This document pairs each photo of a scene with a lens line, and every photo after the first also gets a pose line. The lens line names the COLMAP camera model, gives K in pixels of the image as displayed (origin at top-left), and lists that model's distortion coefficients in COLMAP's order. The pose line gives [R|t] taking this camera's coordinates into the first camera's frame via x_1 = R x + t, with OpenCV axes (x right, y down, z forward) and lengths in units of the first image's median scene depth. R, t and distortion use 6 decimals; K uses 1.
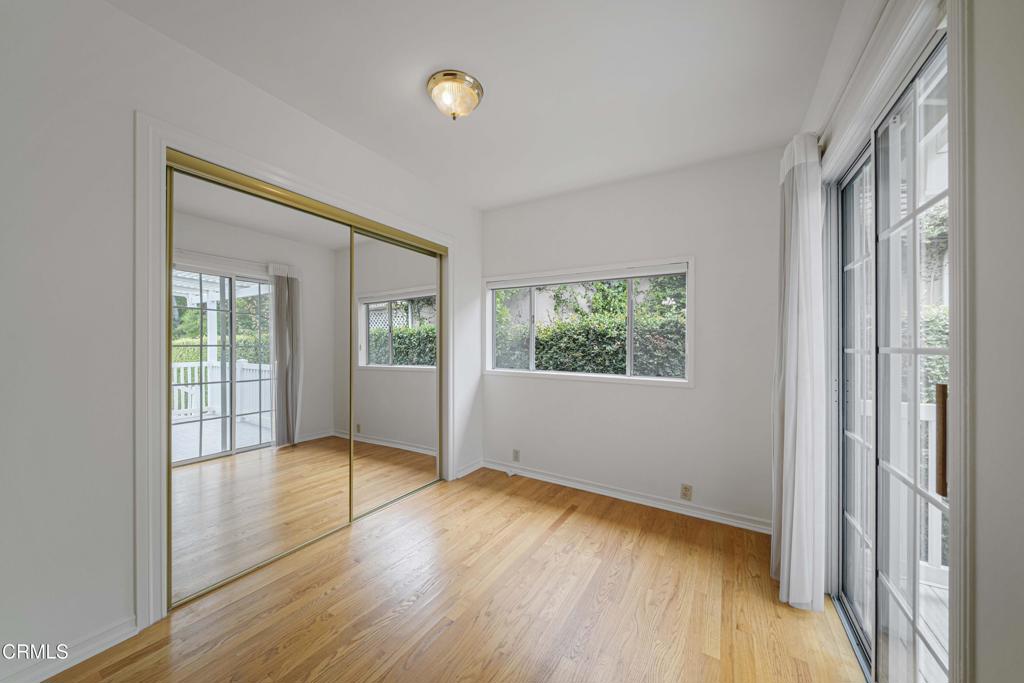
lens RADIAL K [[350.4, 0, 506.1], [0, 350.4, 340.2], [0, 0, 1]] dist [-0.001935, 0.000060]
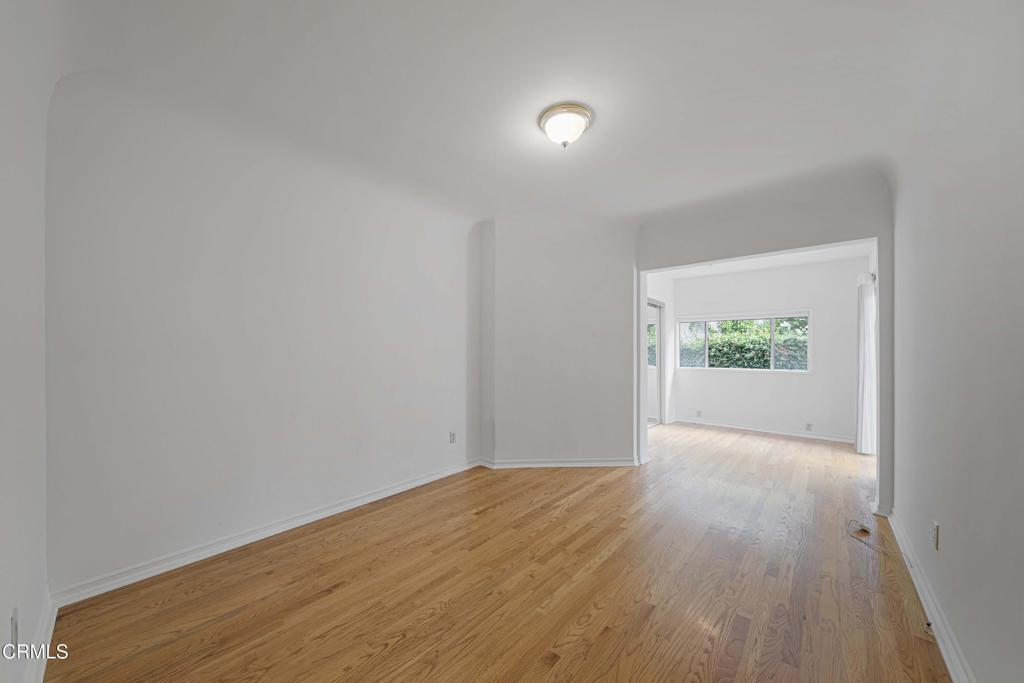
lens RADIAL K [[347.2, 0, 507.8], [0, 347.2, 349.2], [0, 0, 1]] dist [-0.000844, 0.000000]
pose [[0.983804, -0.004656, -0.179189, -0.569387], [0.004260, 0.999988, -0.002594, -0.007007], [0.179199, 0.001789, 0.983811, -0.873532]]
